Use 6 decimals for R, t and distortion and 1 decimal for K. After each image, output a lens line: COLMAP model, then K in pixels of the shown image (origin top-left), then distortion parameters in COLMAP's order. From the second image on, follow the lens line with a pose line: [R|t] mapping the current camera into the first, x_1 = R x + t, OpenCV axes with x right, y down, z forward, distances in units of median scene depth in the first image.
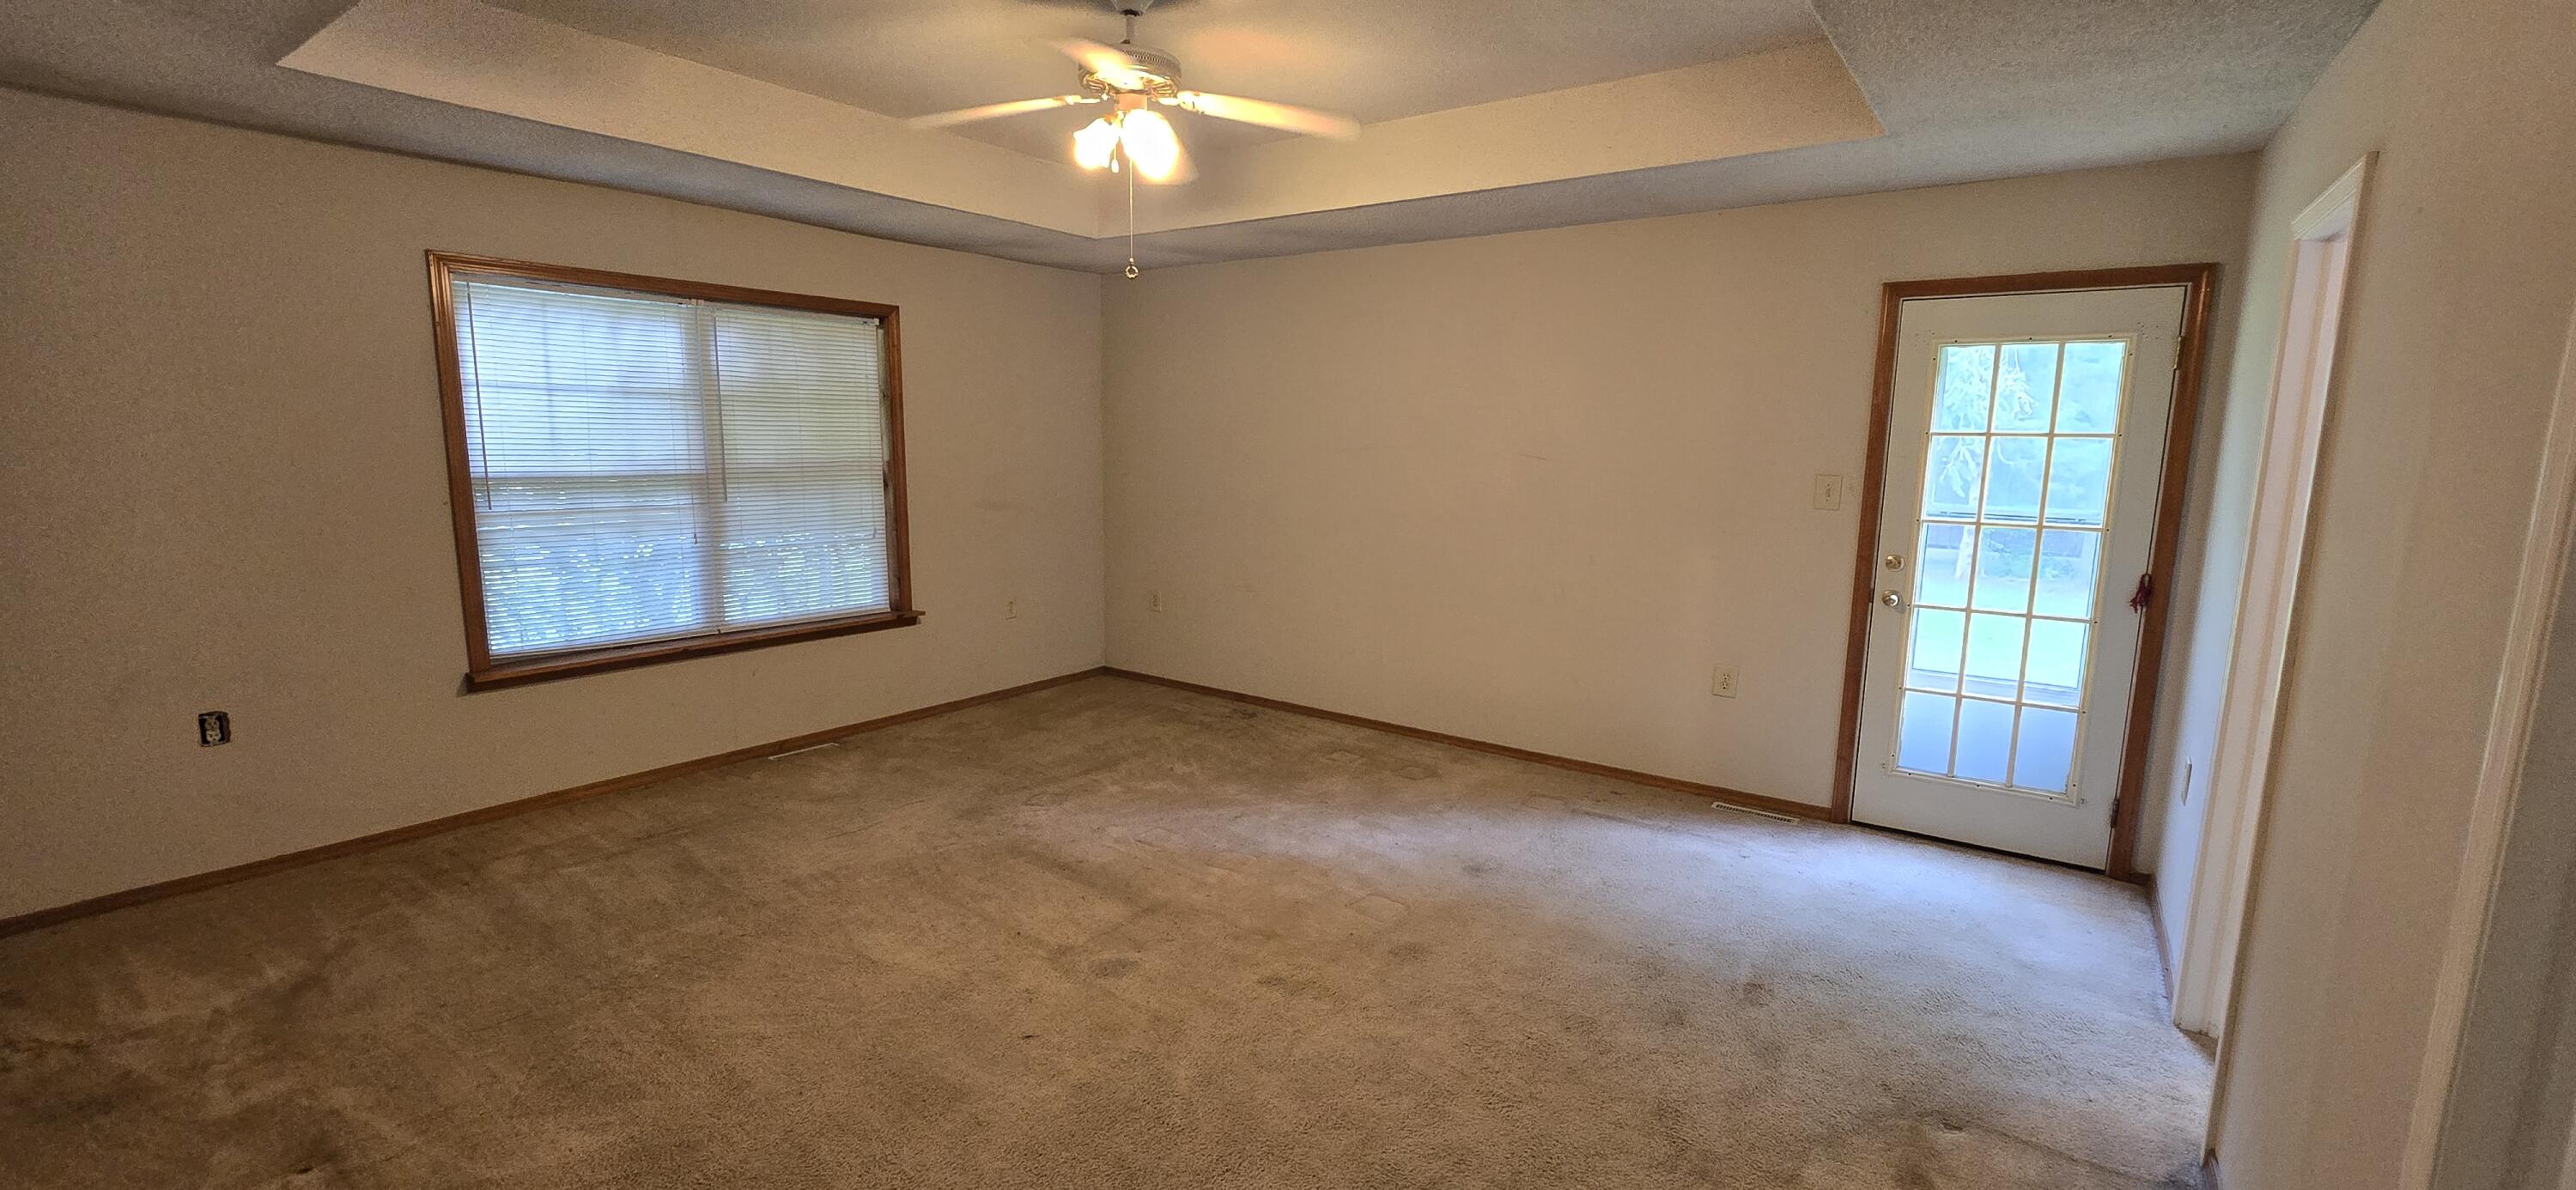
lens RADIAL K [[1054.2, 0, 1277.1], [0, 1054.2, 597.8], [0, 0, 1]] dist [-0.001319, 0.000718]
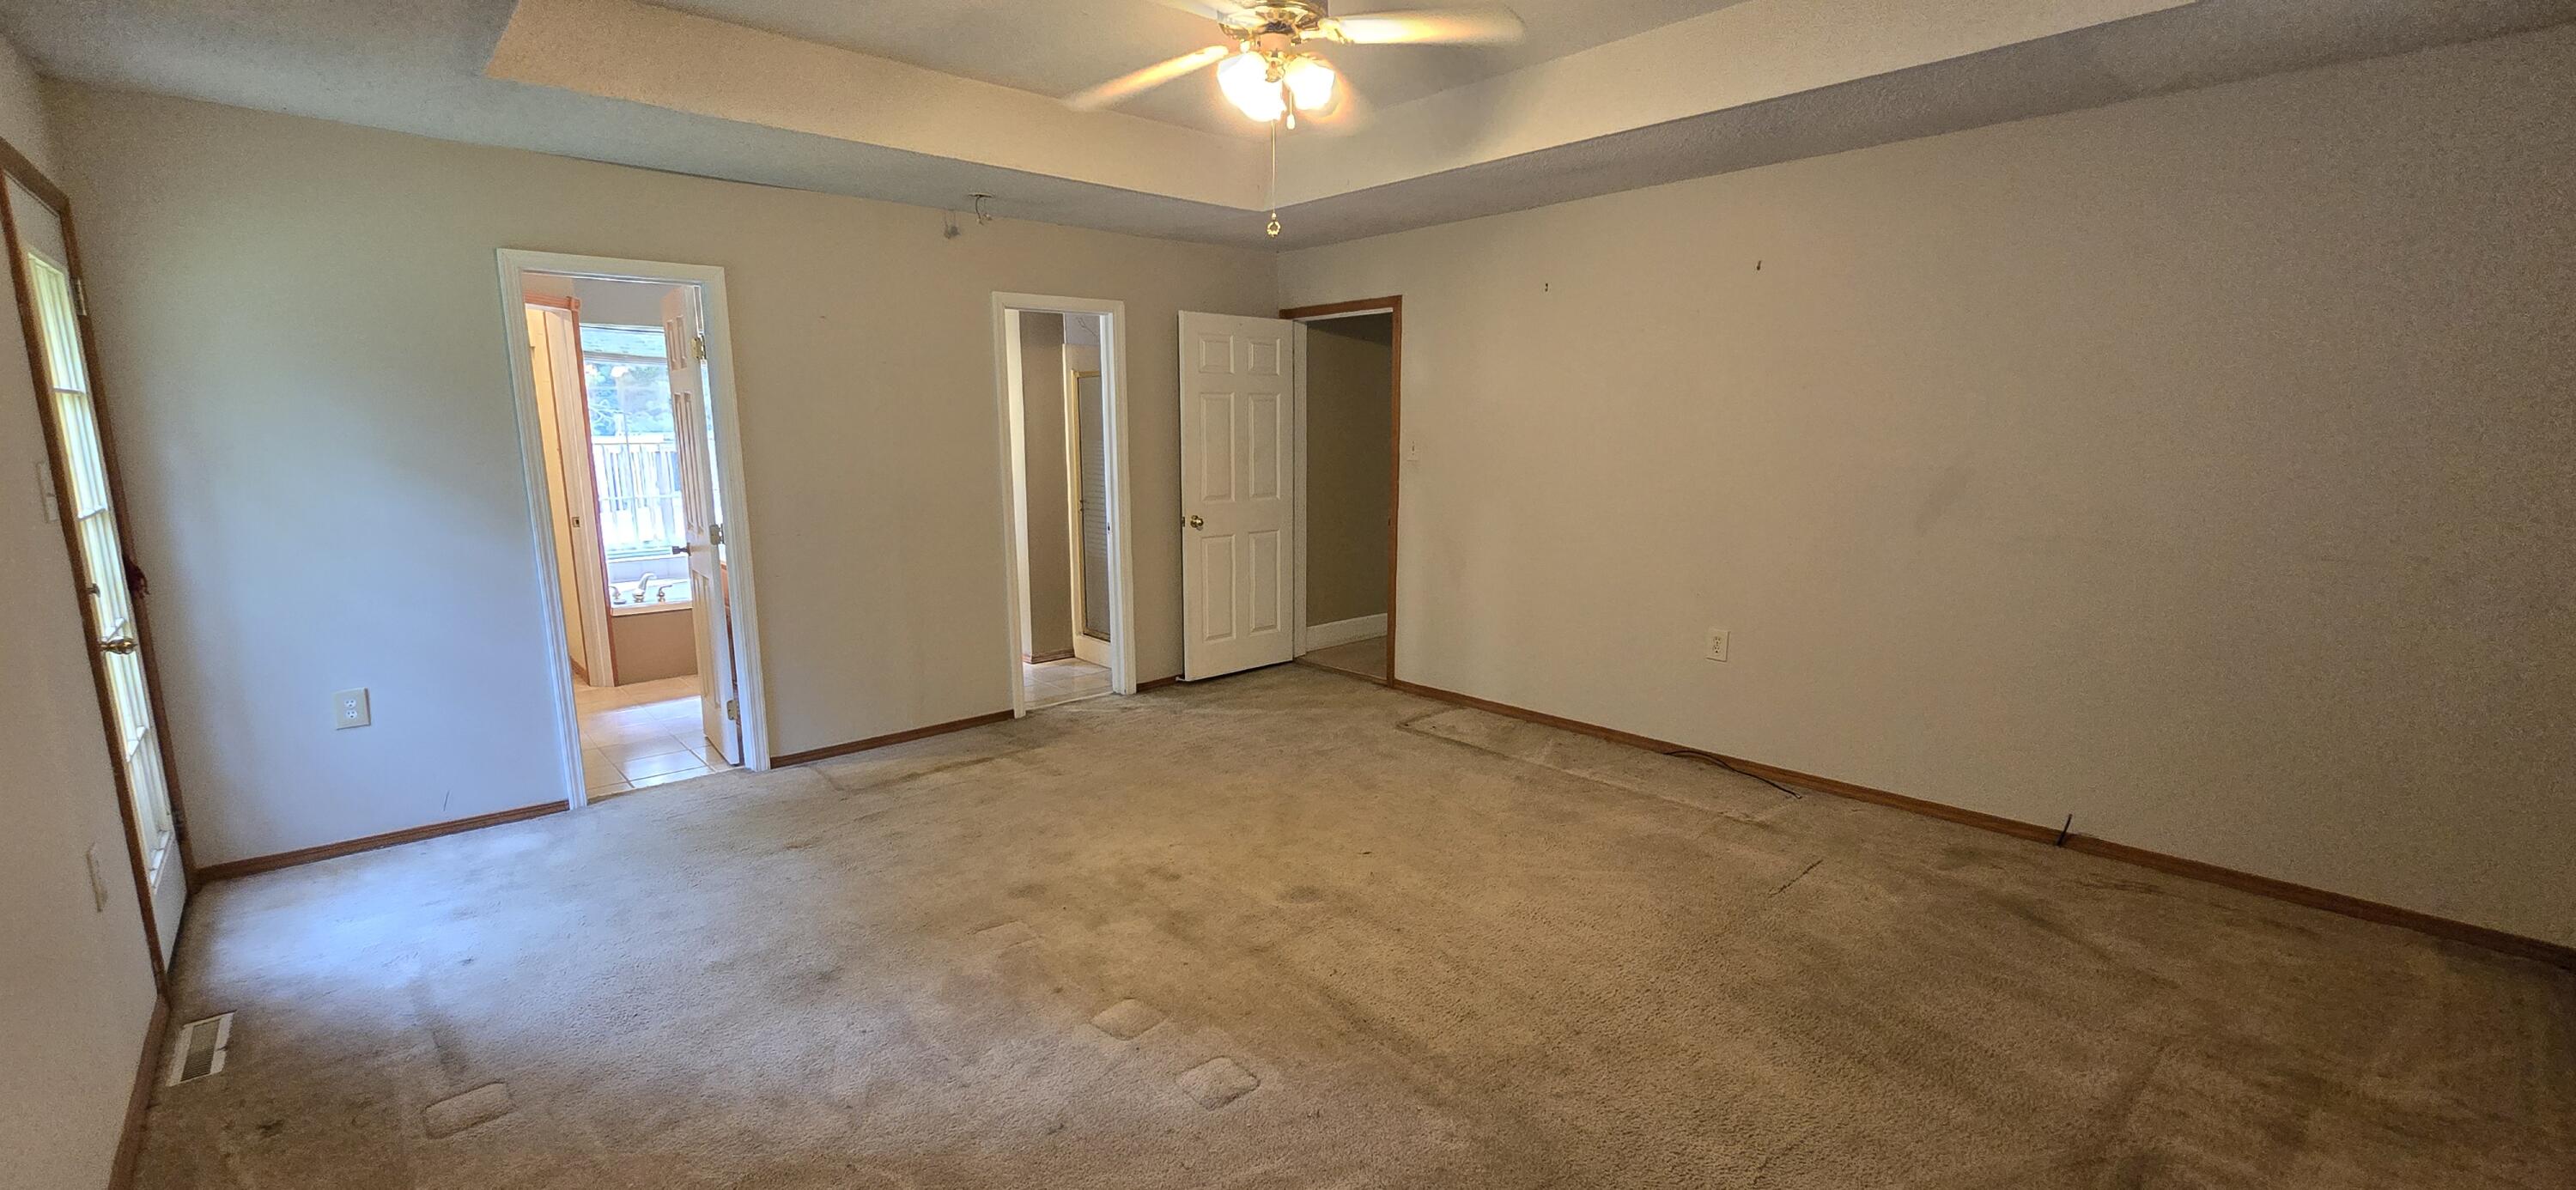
lens RADIAL K [[1054.2, 0, 1277.1], [0, 1054.2, 597.8], [0, 0, 1]] dist [-0.001319, 0.000718]
pose [[-0.979667, -0.043057, 0.195955, -0.264062], [0.022221, 0.947405, 0.319265, -0.232386], [-0.199395, 0.317128, -0.927185, 1.538968]]
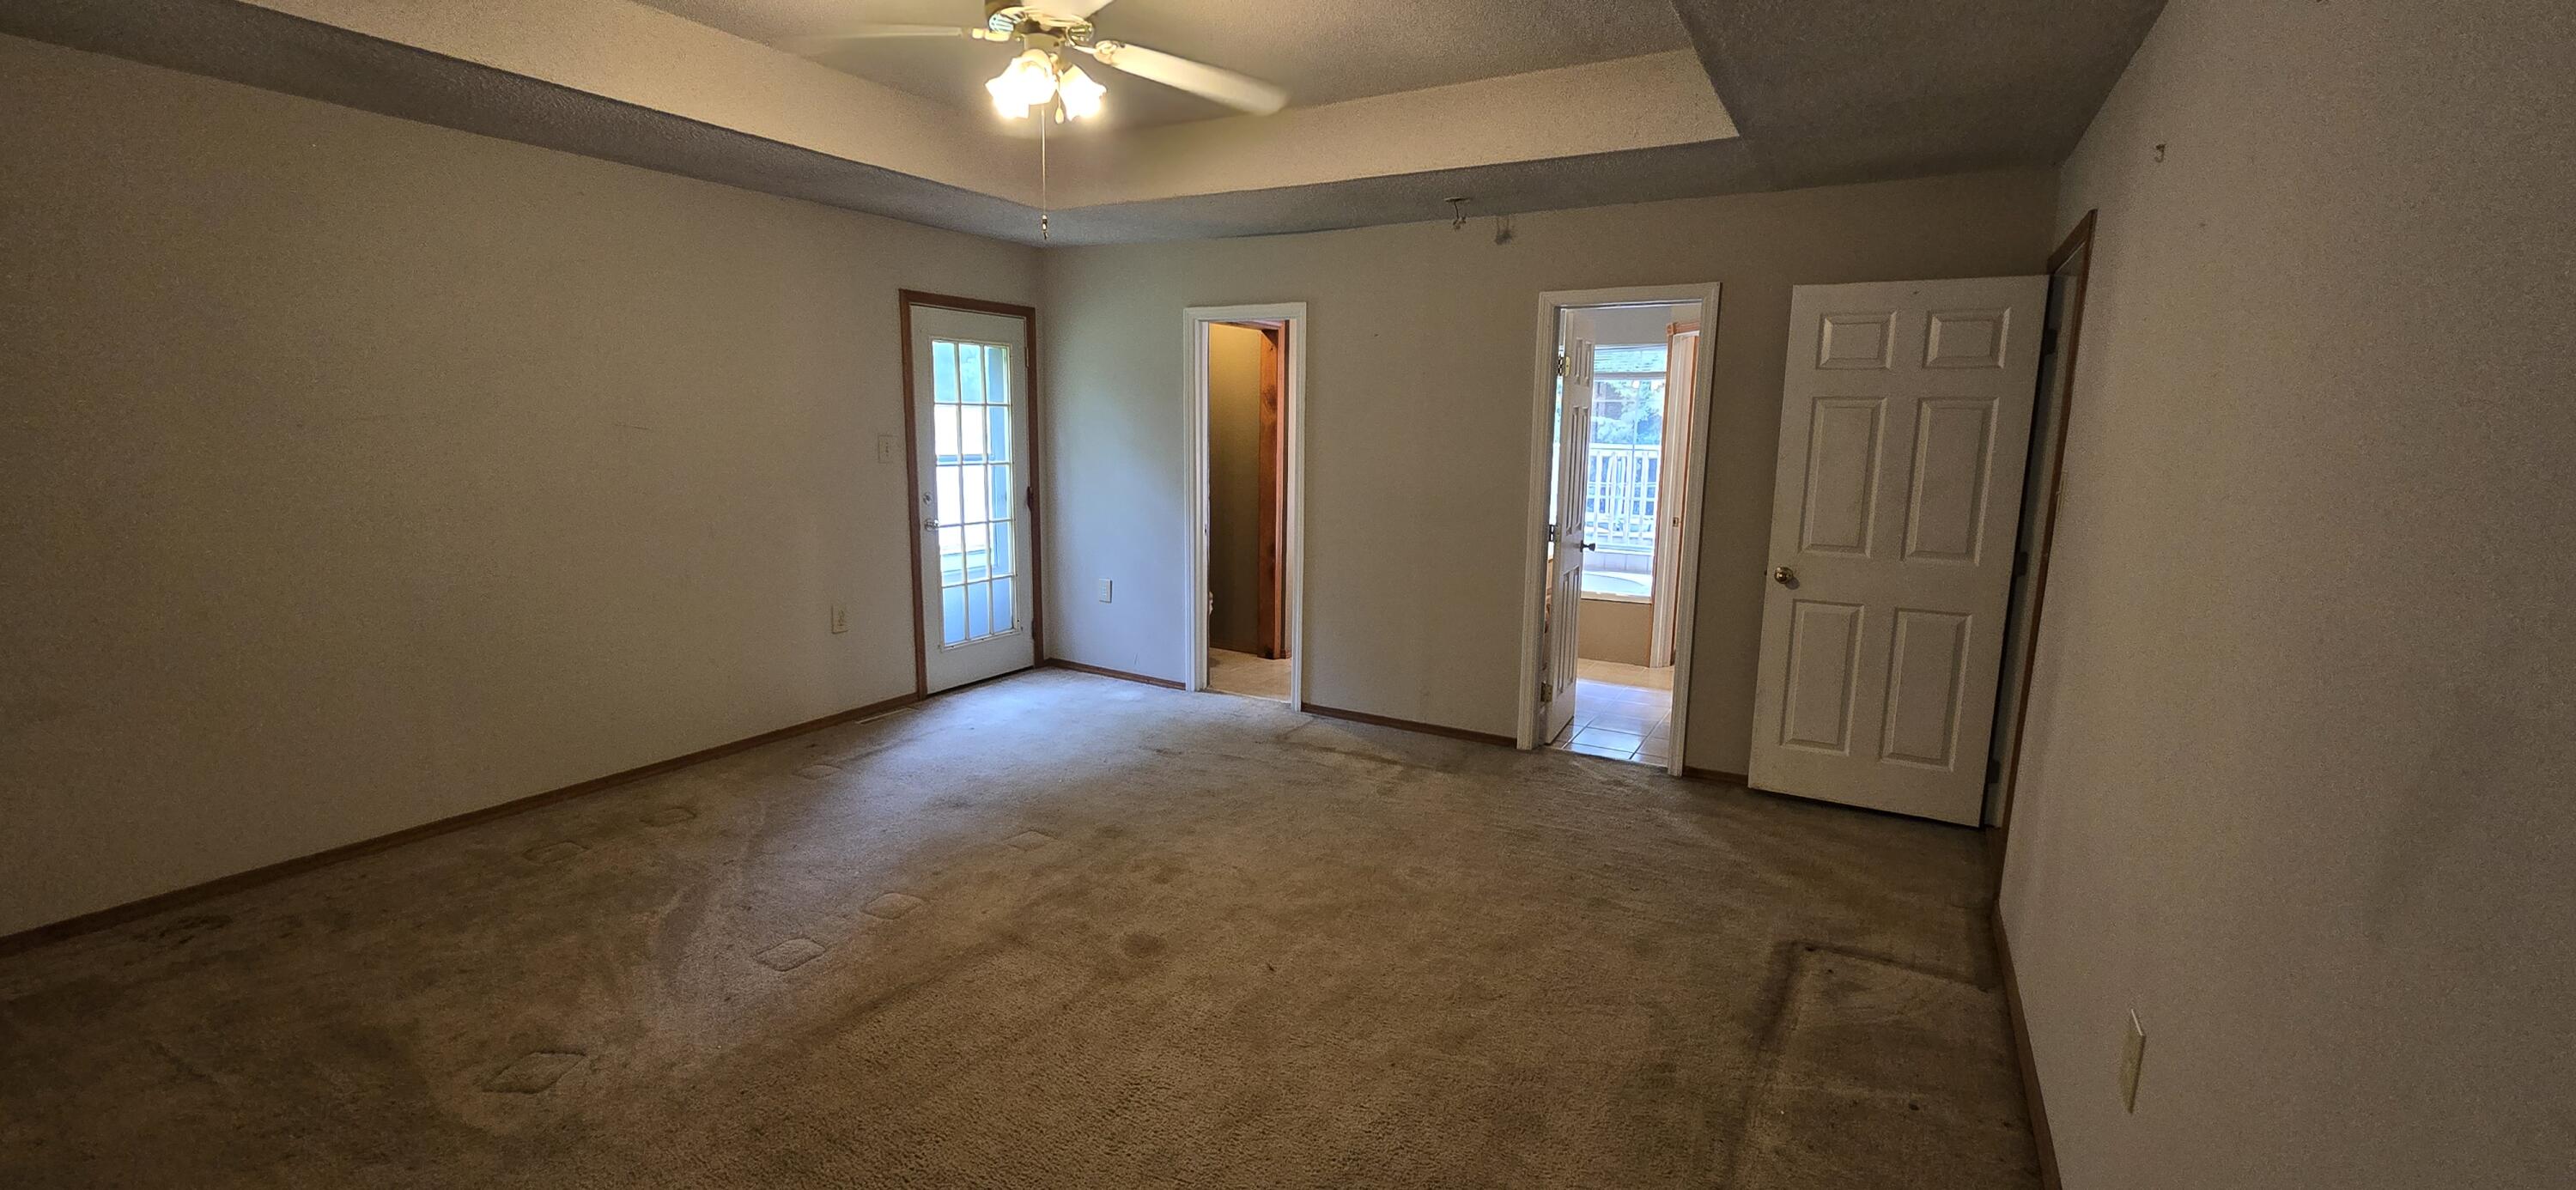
lens RADIAL K [[1054.2, 0, 1277.1], [0, 1054.2, 597.8], [0, 0, 1]] dist [-0.001319, 0.000718]
pose [[-0.107333, -0.179520, 0.977881, -0.872135], [0.138297, 0.971306, 0.193492, -0.116195], [-0.984558, 0.156006, -0.079426, 0.722912]]
